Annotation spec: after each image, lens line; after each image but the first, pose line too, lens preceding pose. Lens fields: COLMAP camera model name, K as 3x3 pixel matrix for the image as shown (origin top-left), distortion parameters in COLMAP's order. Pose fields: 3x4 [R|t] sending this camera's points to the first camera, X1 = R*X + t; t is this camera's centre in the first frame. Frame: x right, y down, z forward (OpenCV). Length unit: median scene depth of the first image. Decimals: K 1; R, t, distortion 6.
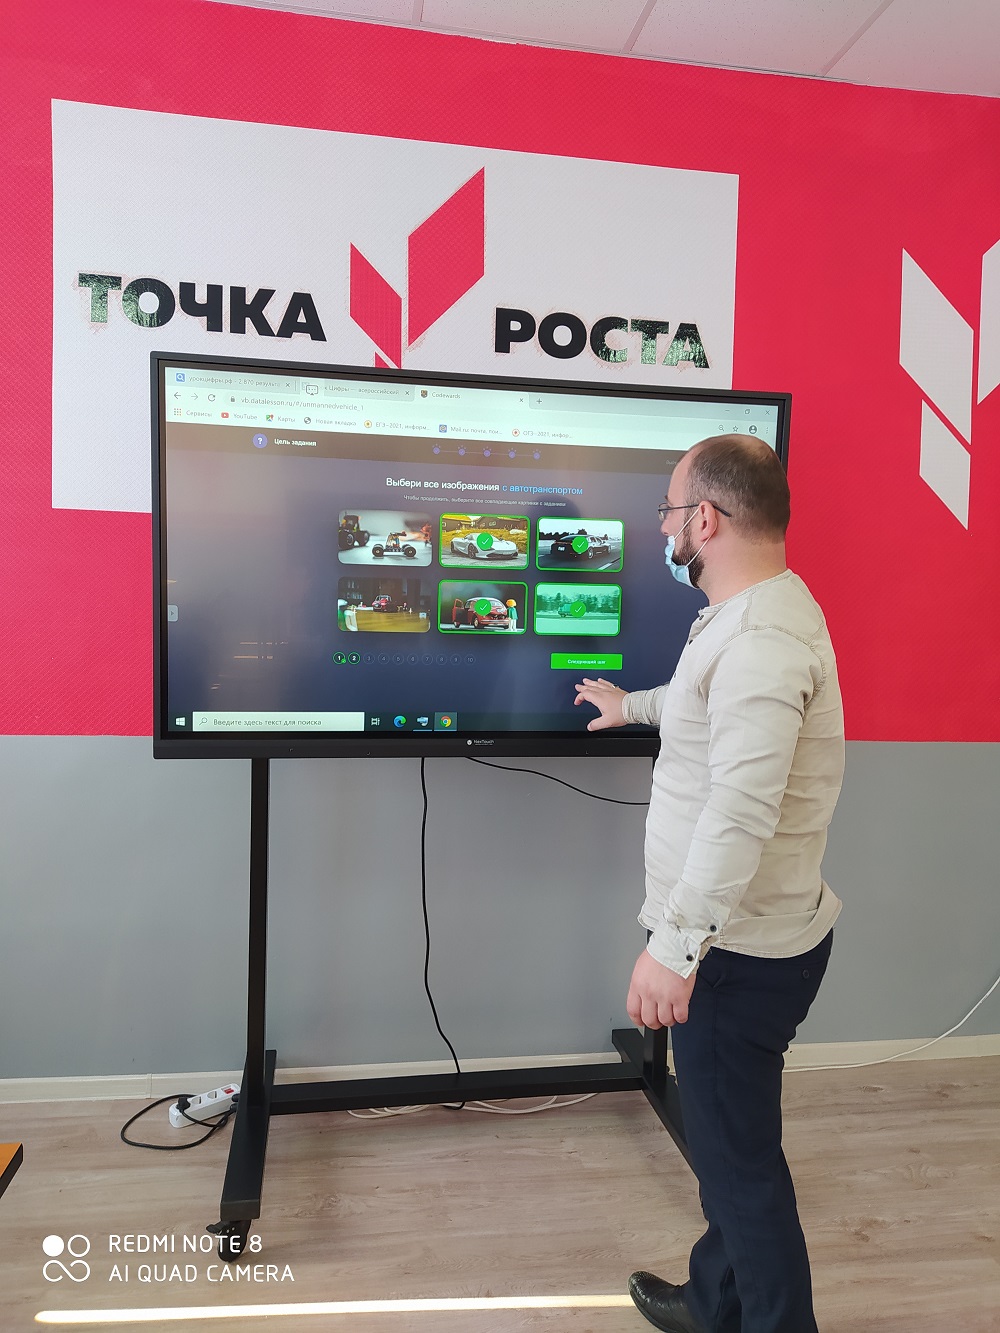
lens RADIAL K [[934.2, 0, 517.5], [0, 934.2, 676.1], [0, 0, 1]] dist [0.038533, -0.003943]
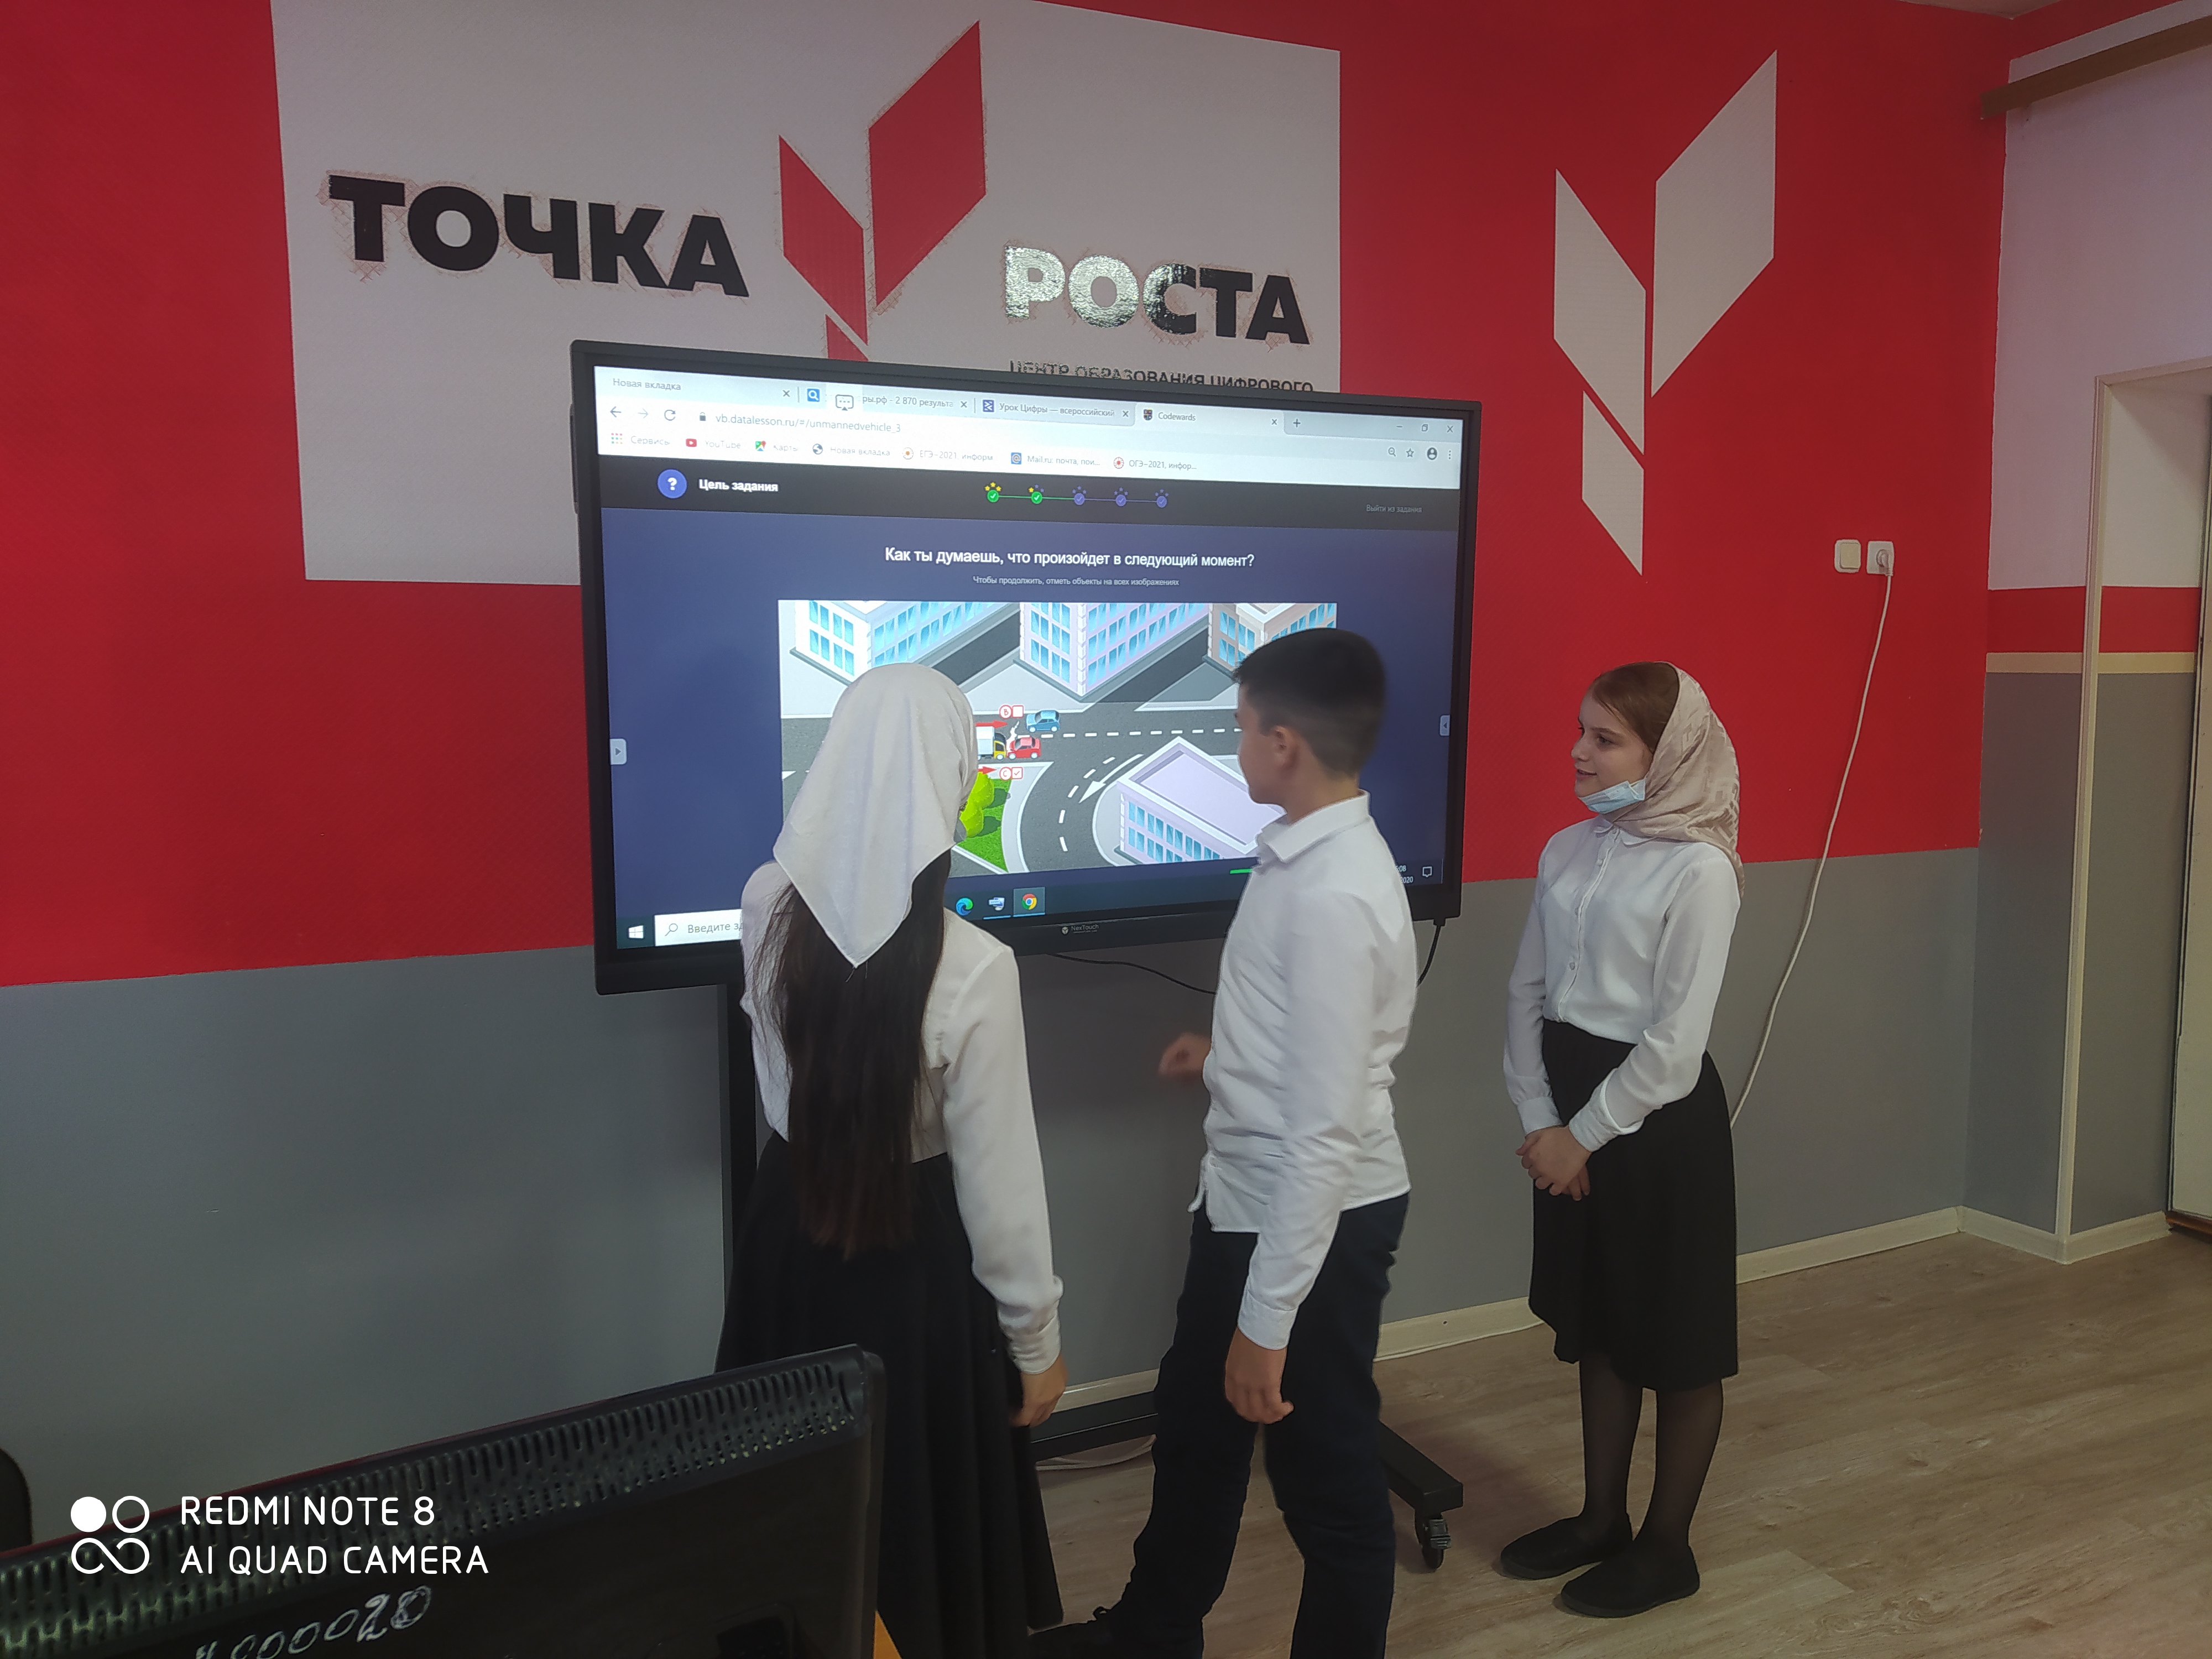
lens RADIAL K [[1550.3, 0, 1106.0], [0, 1550.3, 829.5], [0, 0, 1]] dist [0.038533, -0.003943]
pose [[0.971130, -0.056331, 0.231804, -0.237103], [0.046412, 0.997767, 0.048025, -0.045327], [-0.233992, -0.035880, 0.971576, -0.066725]]
